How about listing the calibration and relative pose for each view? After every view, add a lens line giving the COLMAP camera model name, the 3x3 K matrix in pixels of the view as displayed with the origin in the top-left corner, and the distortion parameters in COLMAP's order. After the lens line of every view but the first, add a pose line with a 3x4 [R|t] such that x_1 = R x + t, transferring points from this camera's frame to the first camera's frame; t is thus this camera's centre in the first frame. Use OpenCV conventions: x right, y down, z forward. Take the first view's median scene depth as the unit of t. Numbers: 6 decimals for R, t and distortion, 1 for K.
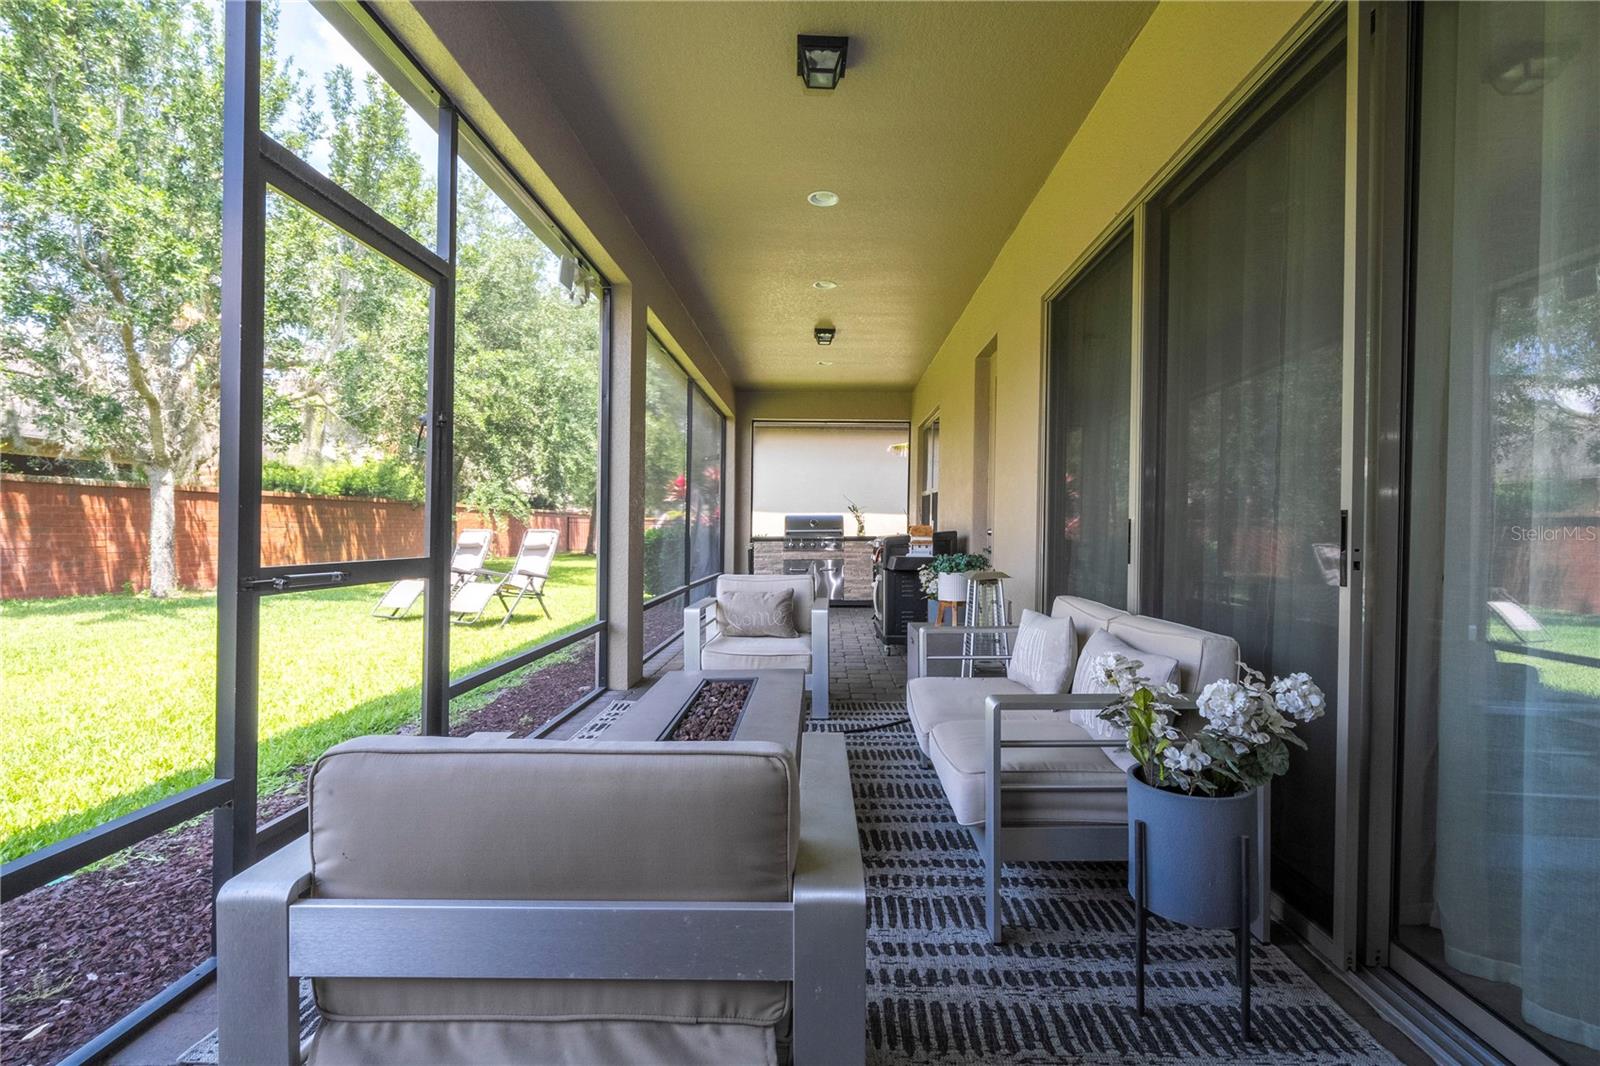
lens RADIAL K [[719.8, 0, 811.7], [0, 719.8, 537.3], [0, 0, 1]] dist [-0.006727, 0.003823]
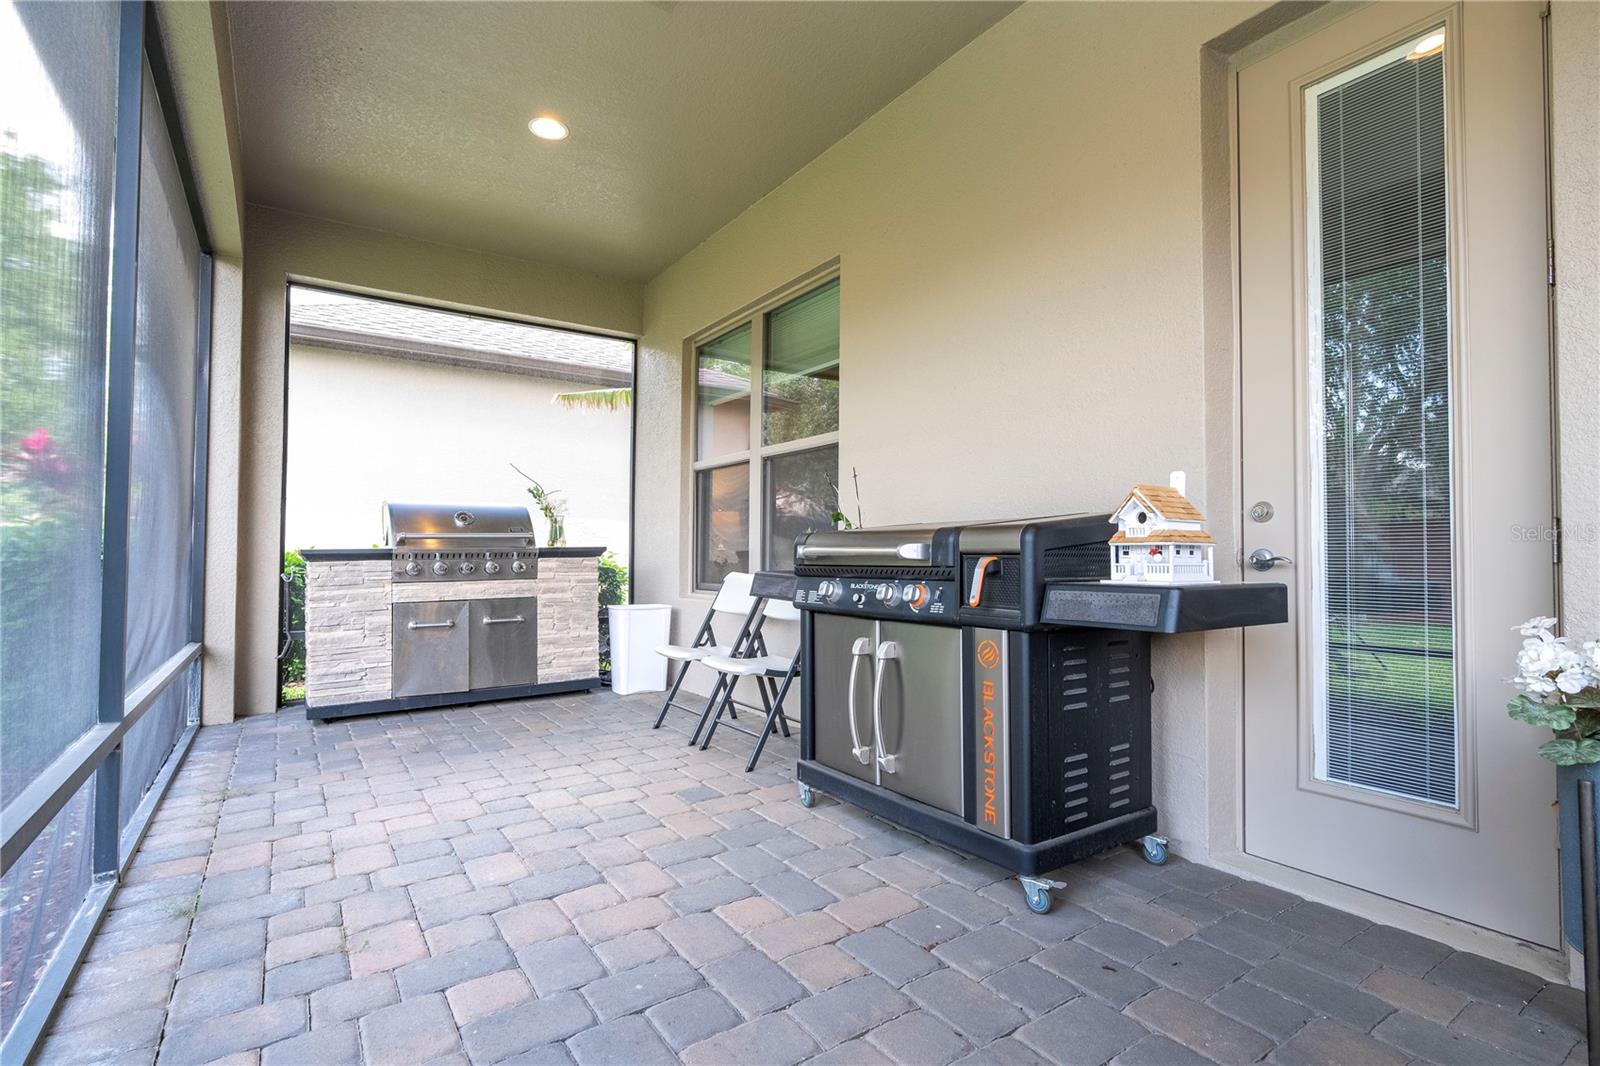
lens RADIAL K [[784.4, 0, 802.7], [0, 784.4, 536.6], [0, 0, 1]] dist [0.010357, 0.001835]
pose [[0.825875, 0.003719, 0.563841, -0.102151], [0.013869, 0.999542, -0.026907, 0.007927], [-0.563683, 0.030042, 0.825445, 0.486009]]
